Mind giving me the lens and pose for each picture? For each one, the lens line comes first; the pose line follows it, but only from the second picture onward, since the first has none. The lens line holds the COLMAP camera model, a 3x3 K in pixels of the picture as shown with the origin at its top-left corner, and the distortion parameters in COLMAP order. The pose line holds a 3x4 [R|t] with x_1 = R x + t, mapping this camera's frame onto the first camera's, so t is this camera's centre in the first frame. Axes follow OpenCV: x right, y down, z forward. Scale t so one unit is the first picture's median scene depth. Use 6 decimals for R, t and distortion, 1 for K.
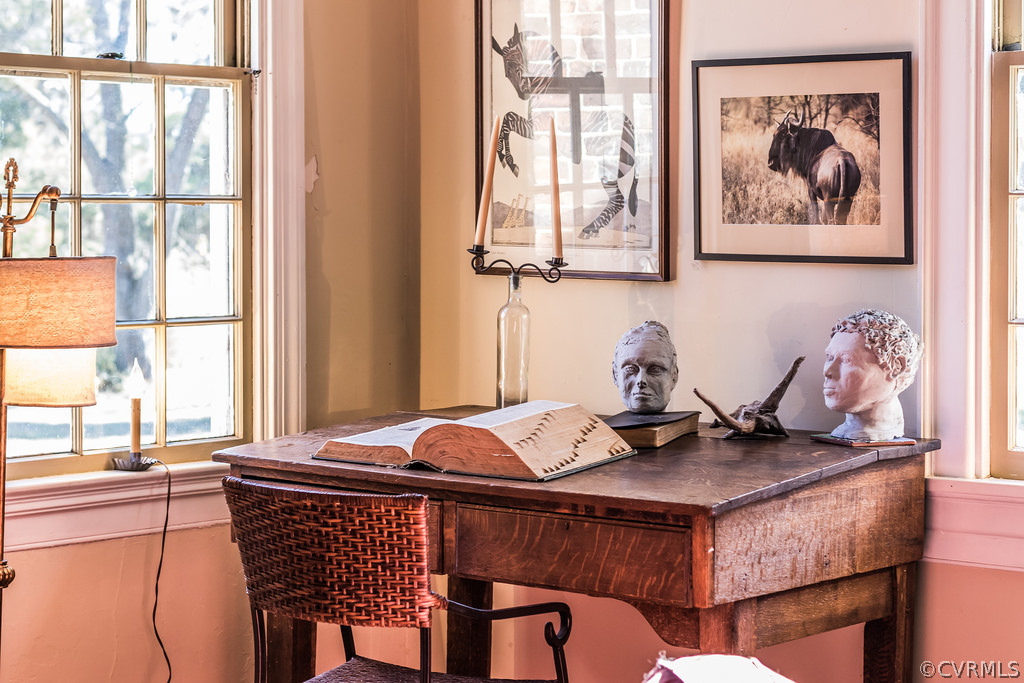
lens RADIAL K [[2330.0, 0, 512.0], [0, 2330.0, 341.5], [0, 0, 1]] dist [-0.003129, -0.134913]
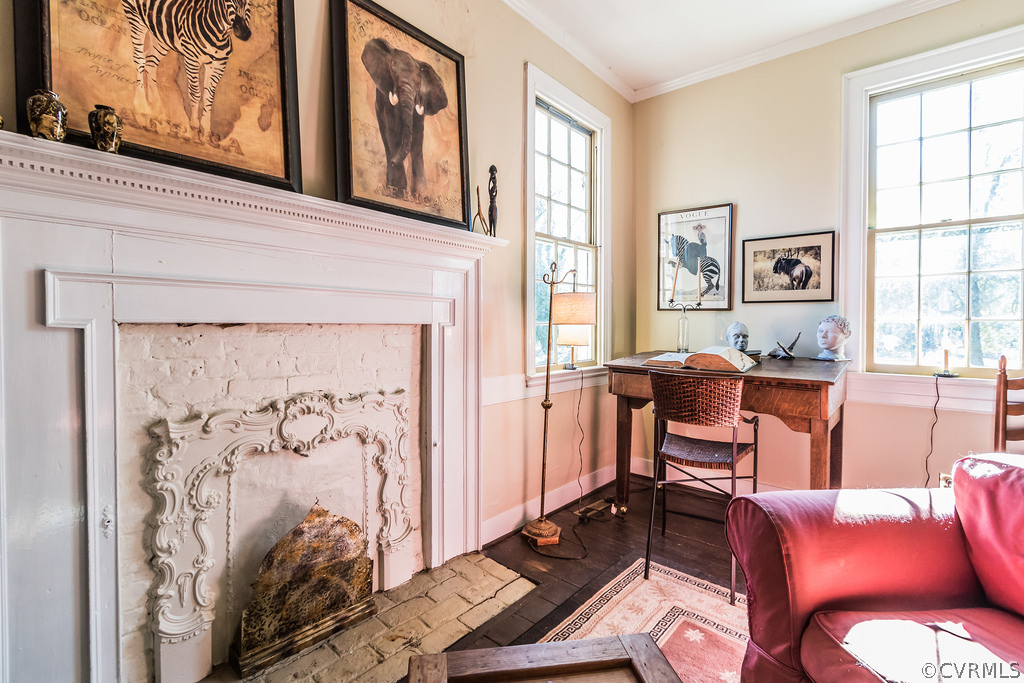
lens RADIAL K [[478.3, 0, 512.8], [0, 478.3, 330.4], [0, 0, 1]] dist [0.009006, -0.000231]
pose [[0.999069, -0.001964, -0.043088, -0.215395], [0.000431, 0.999368, -0.035554, 0.026012], [0.043130, 0.035503, 0.998438, 0.357809]]
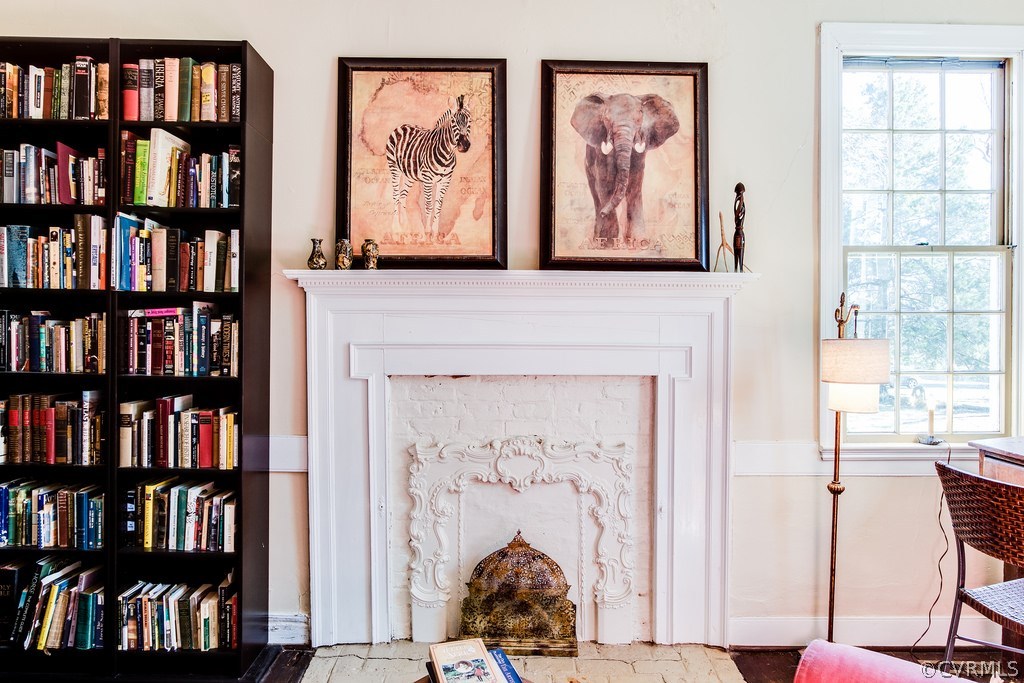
lens RADIAL K [[640.4, 0, 513.8], [0, 640.4, 348.4], [0, 0, 1]] dist [-0.012232, 0.003056]
pose [[0.629504, 0.010900, -0.776921, 0.042782], [-0.036330, 0.999221, -0.015418, -0.007329], [0.776147, 0.037931, 0.629410, 0.362703]]
